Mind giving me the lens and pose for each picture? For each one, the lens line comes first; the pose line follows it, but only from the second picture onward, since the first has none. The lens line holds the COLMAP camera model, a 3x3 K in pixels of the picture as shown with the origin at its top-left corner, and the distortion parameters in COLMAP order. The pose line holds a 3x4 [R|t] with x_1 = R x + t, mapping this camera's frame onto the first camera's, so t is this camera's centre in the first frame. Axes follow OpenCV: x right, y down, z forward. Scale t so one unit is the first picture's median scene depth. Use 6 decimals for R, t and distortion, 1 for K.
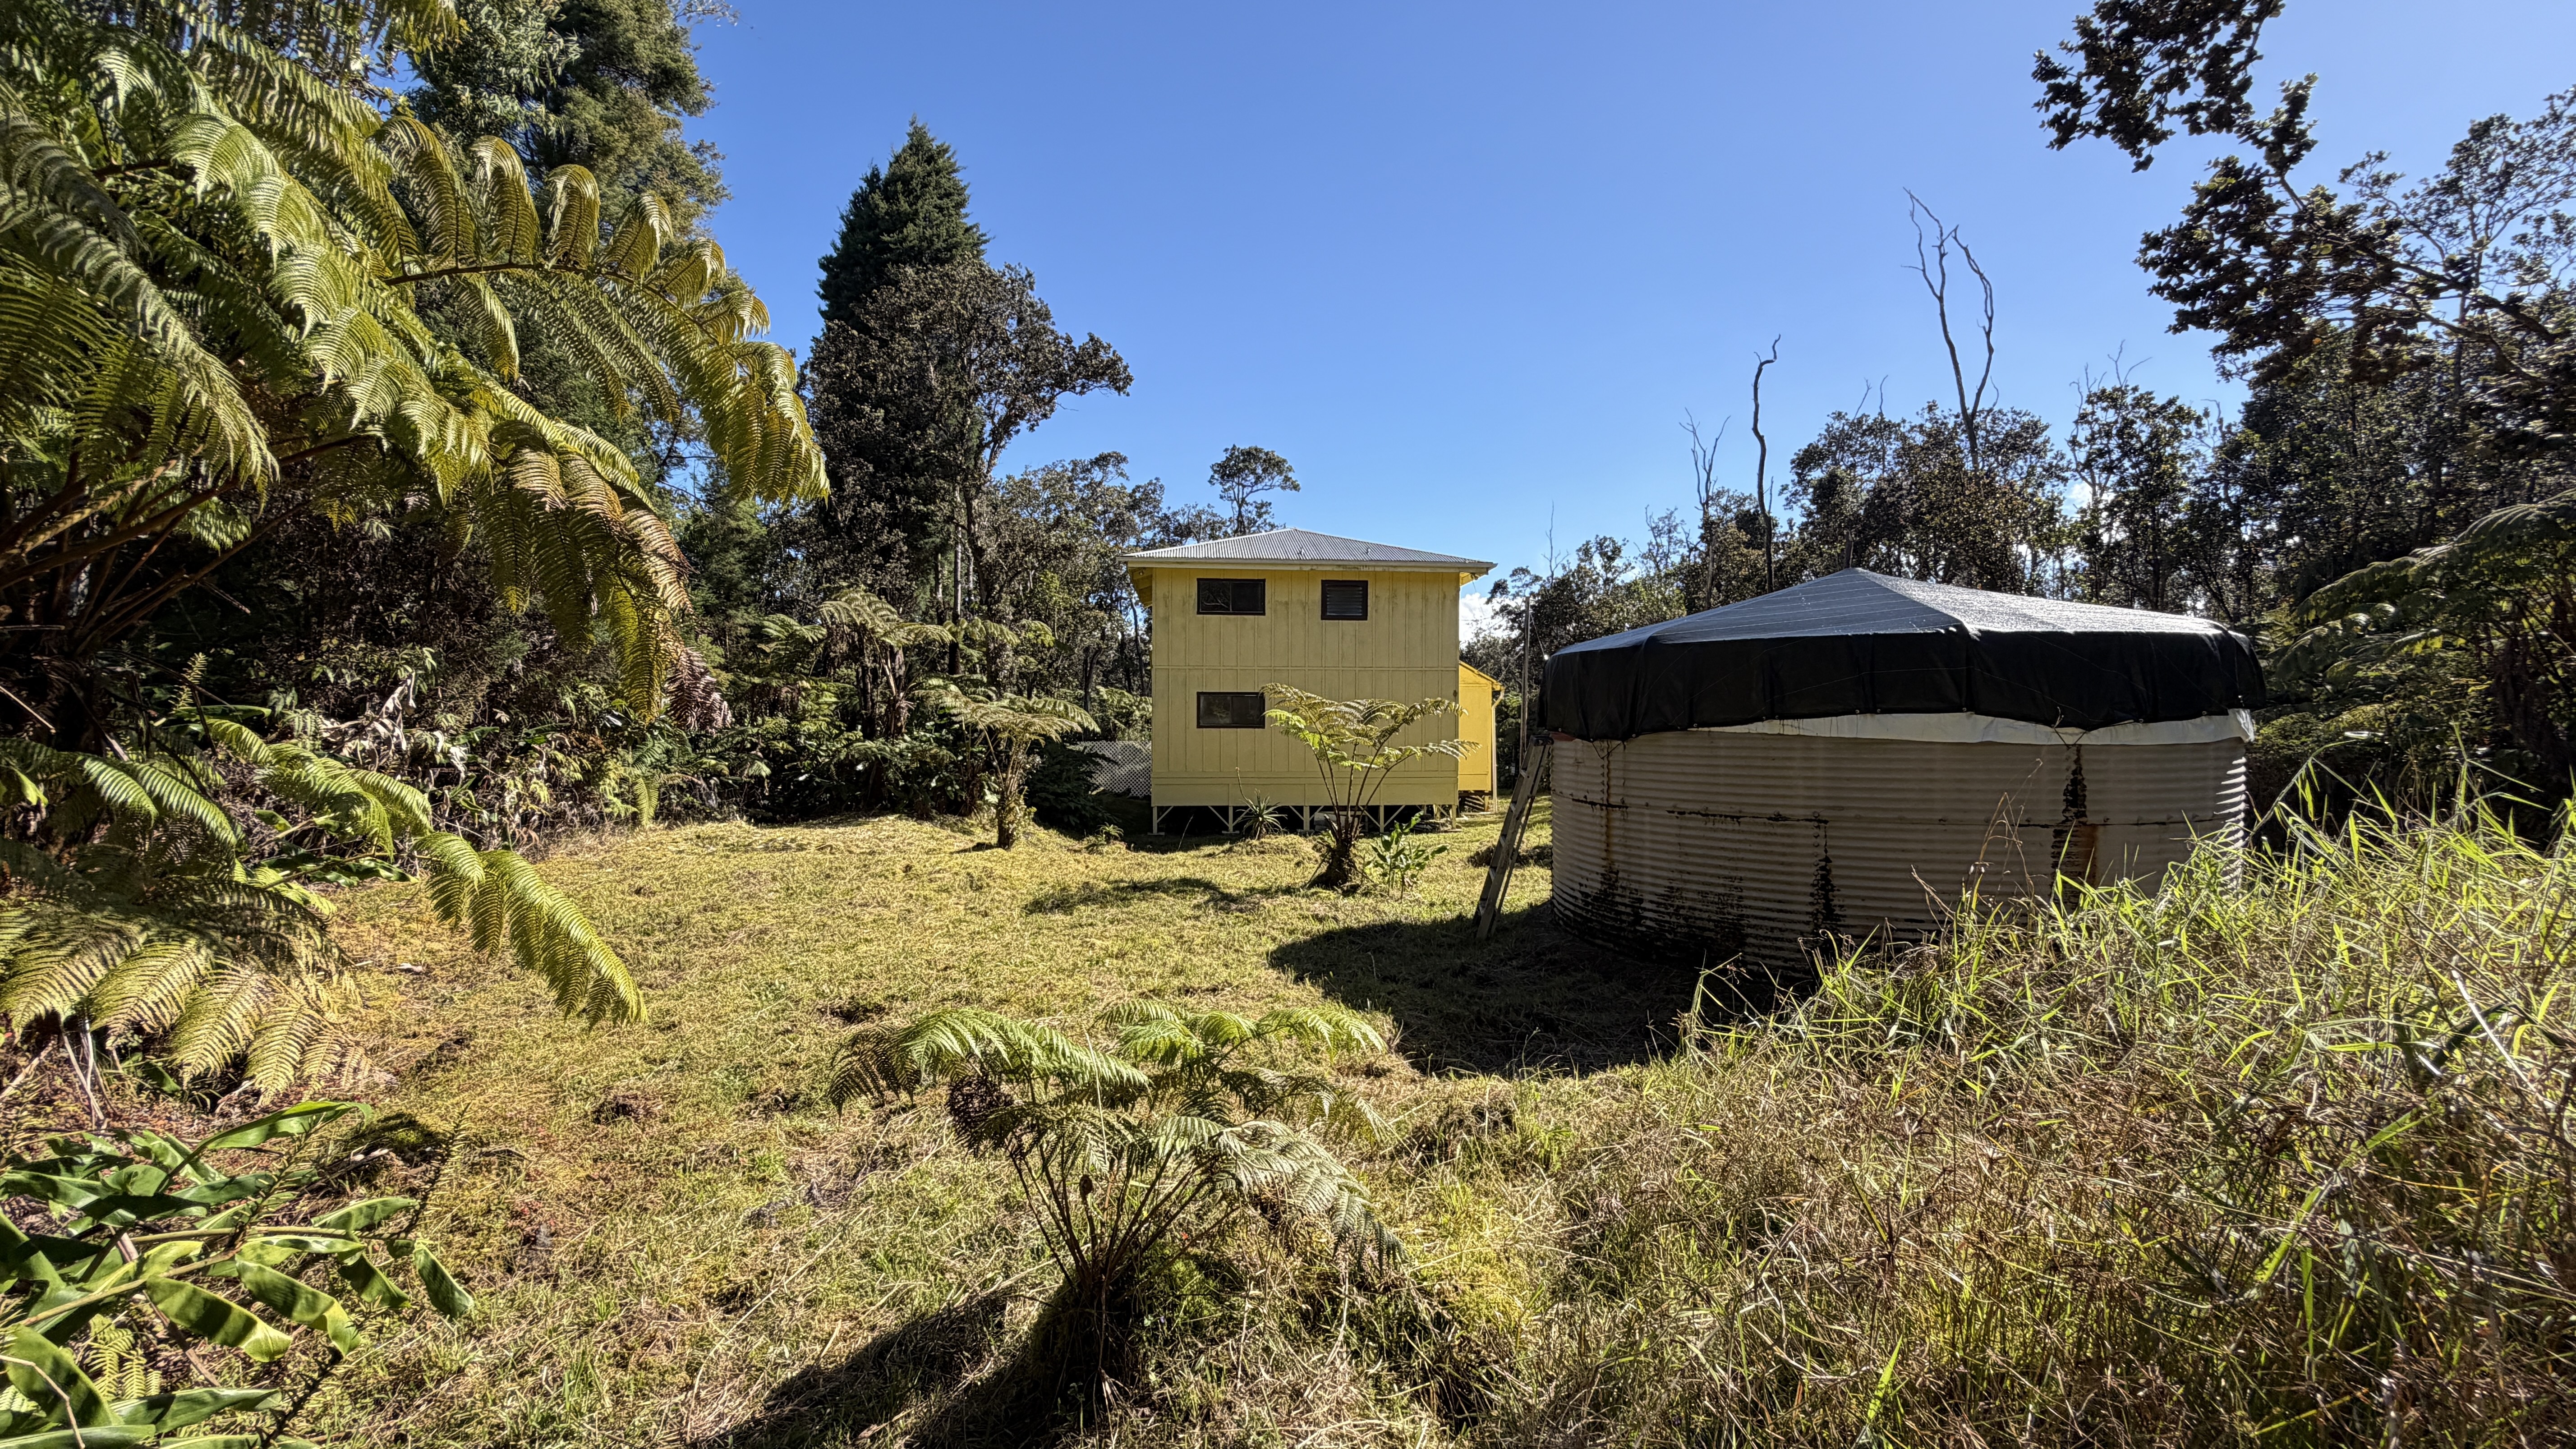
lens RADIAL K [[1038.1, 0, 1288.8], [0, 1038.1, 726.4], [0, 0, 1]] dist [-0.003288, -0.000143]
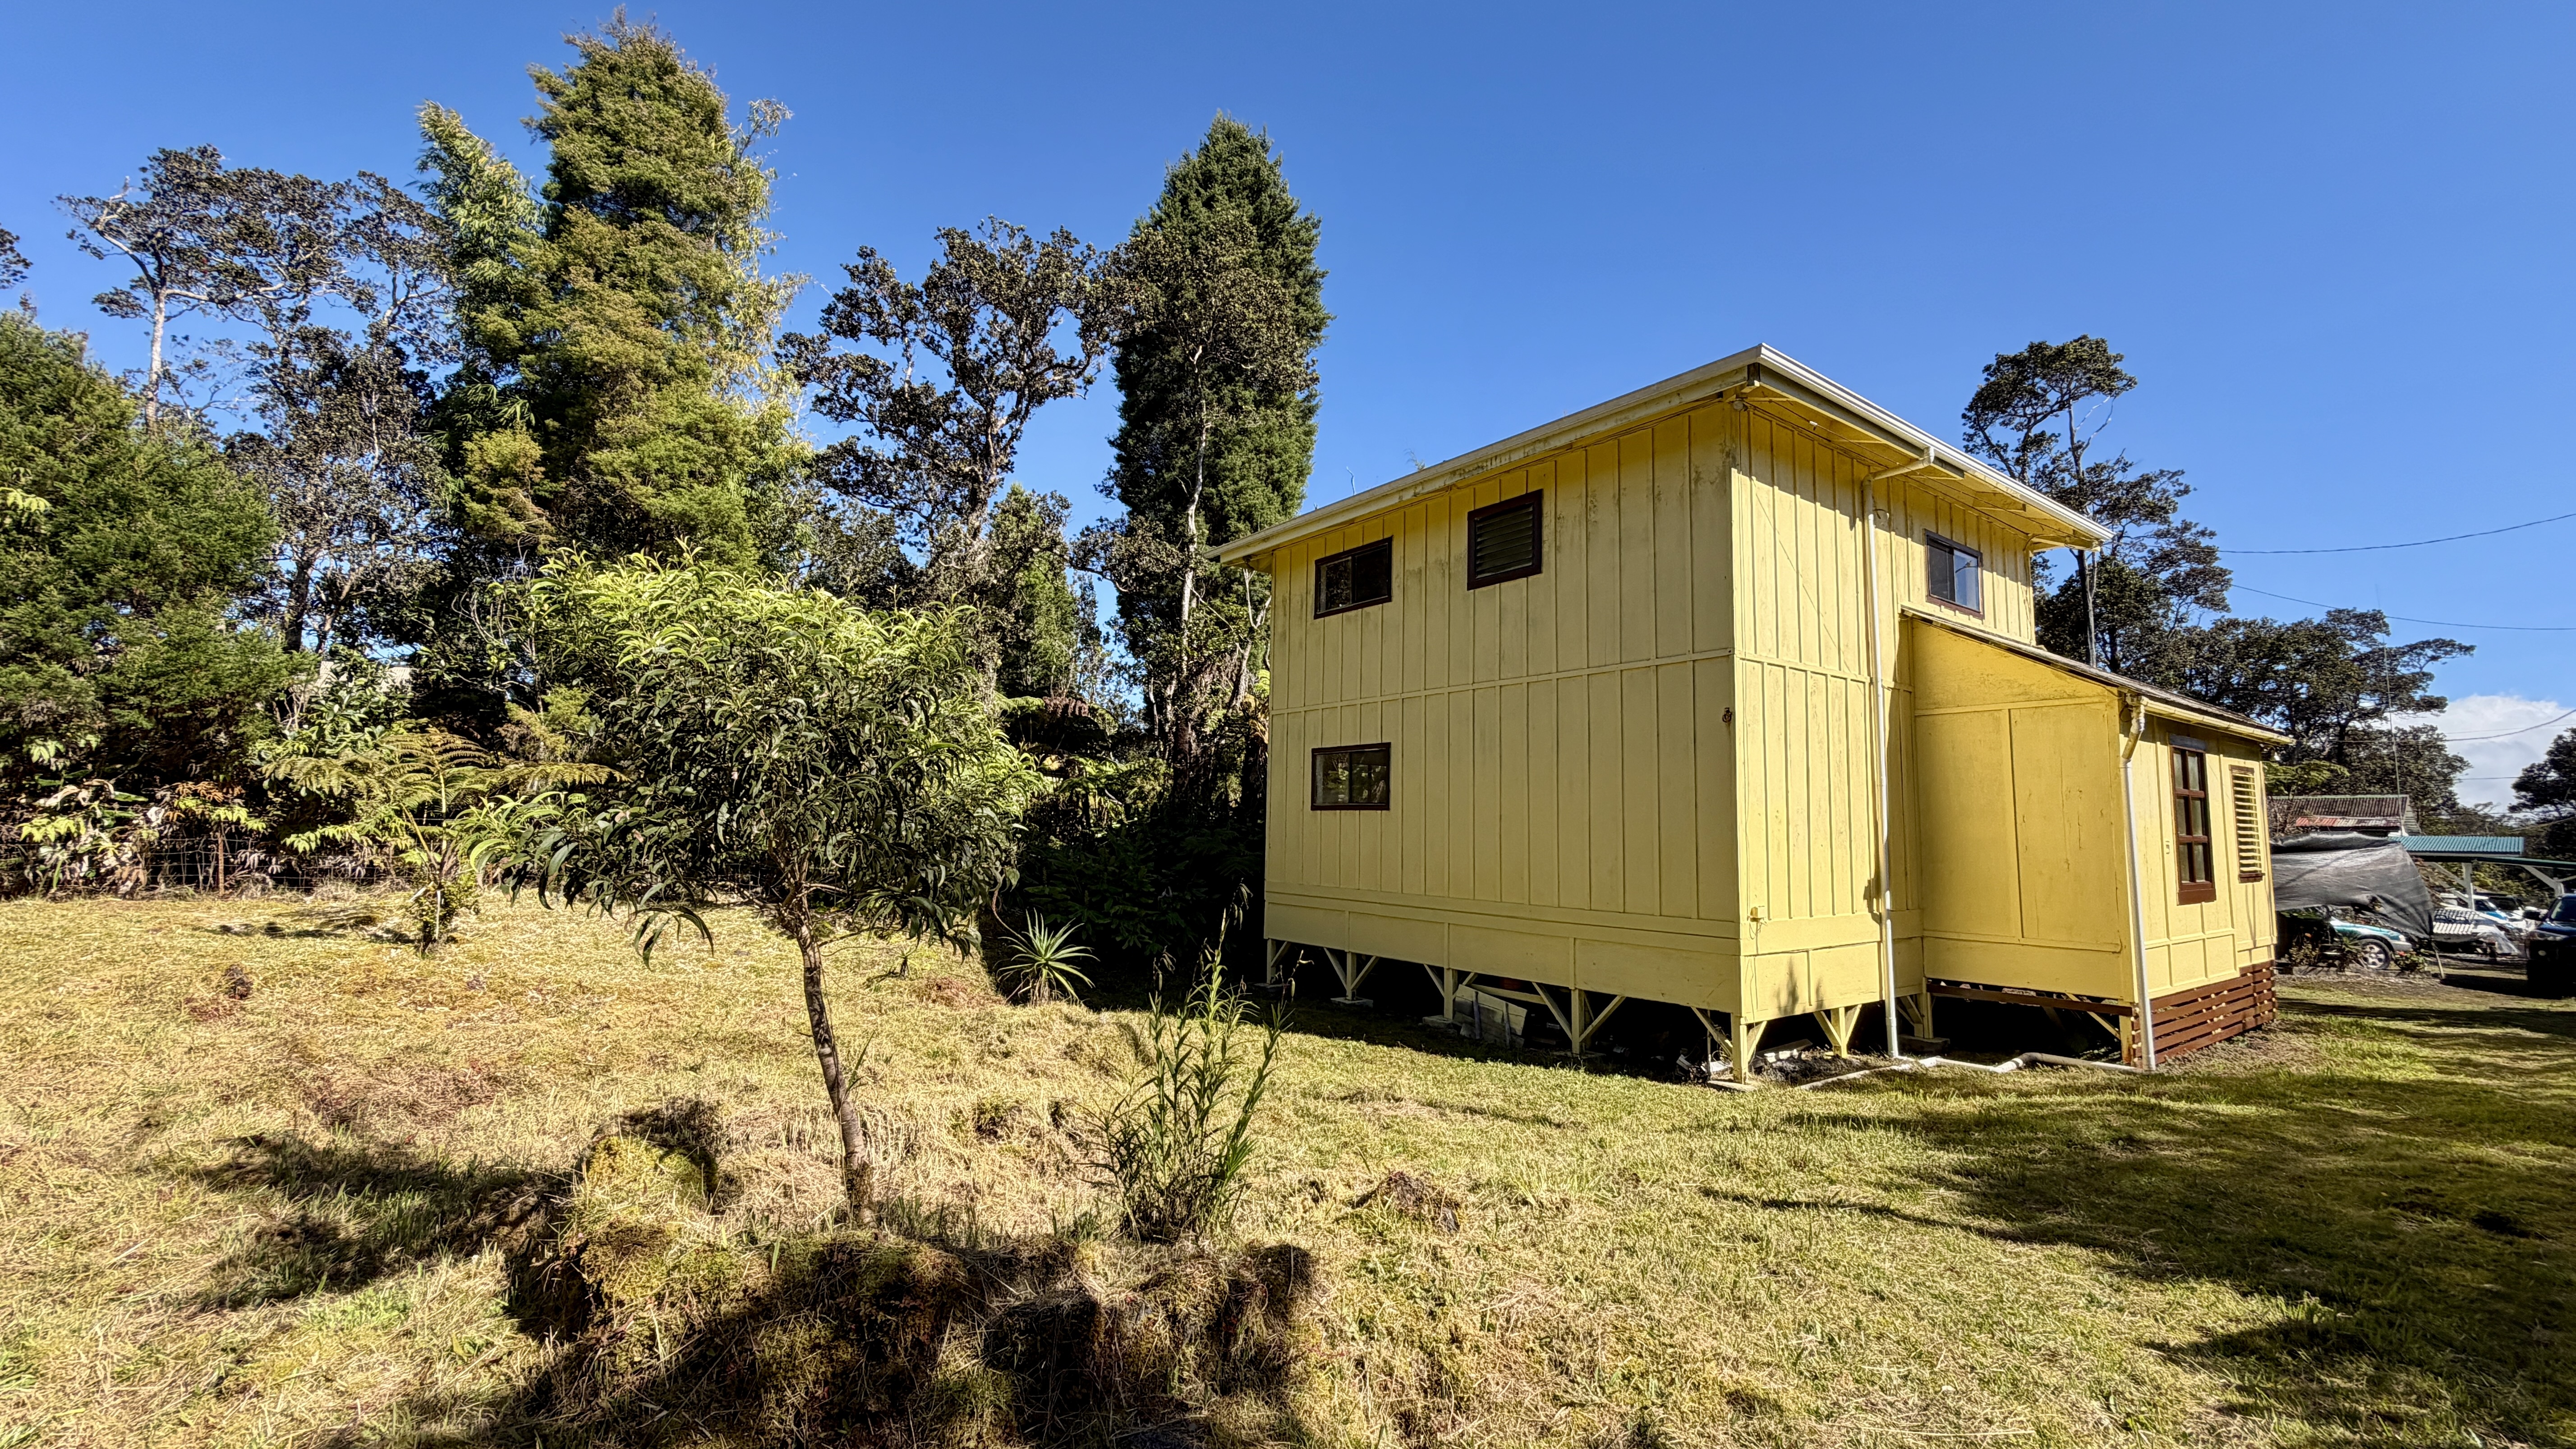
lens RADIAL K [[1038.1, 0, 1290.0], [0, 1038.1, 727.1], [0, 0, 1]] dist [-0.003288, -0.000143]
pose [[0.554642, -0.072497, -0.828925, 0.389526], [-0.007159, 0.995745, -0.091878, 0.008545], [0.832058, 0.056893, 0.551763, 0.657397]]
